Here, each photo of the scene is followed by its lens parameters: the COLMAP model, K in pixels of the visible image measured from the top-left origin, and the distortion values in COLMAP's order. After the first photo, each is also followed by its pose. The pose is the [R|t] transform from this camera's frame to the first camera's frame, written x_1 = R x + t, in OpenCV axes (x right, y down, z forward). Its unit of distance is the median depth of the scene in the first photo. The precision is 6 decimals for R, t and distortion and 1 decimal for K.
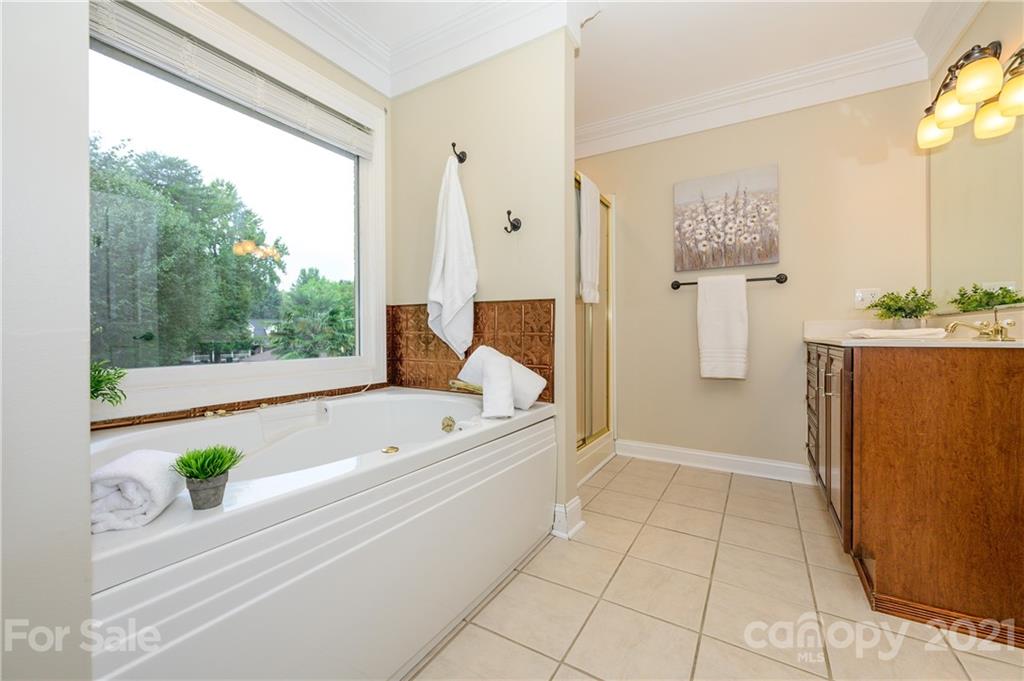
lens RADIAL K [[402.1, 0, 518.7], [0, 402.1, 330.4], [0, 0, 1]] dist [-0.001333, -0.000564]
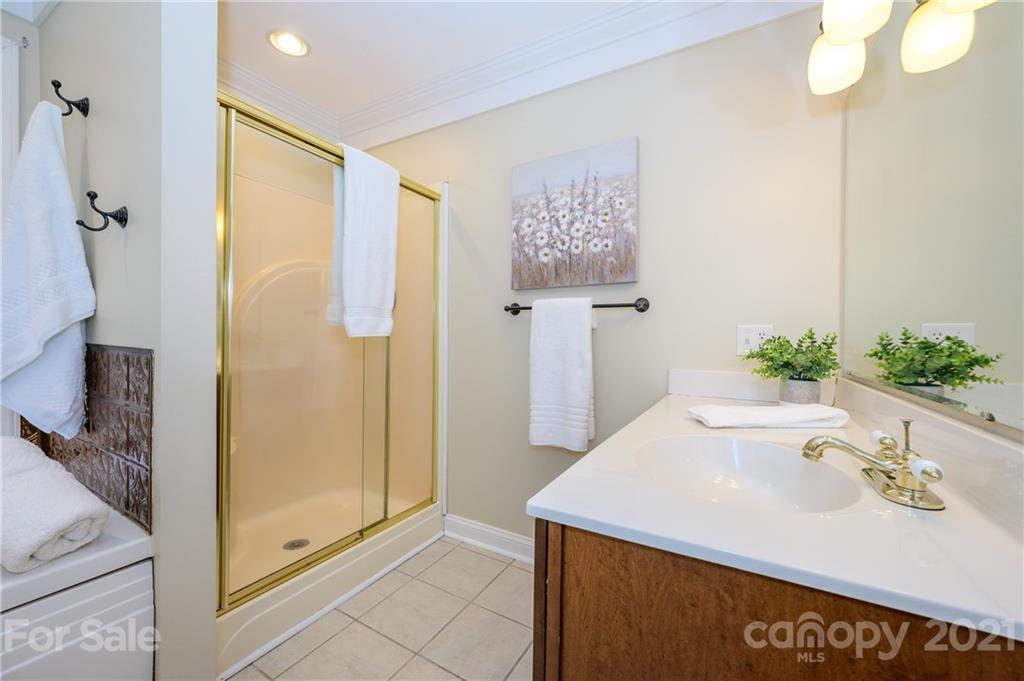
lens RADIAL K [[402.1, 0, 504.6], [0, 402.1, 336.8], [0, 0, 1]] dist [-0.001333, -0.000564]
pose [[0.999893, 0.012820, 0.006991, 0.399654], [-0.012882, 0.999877, 0.008930, -0.074546], [-0.006875, -0.009019, 0.999936, 0.303276]]
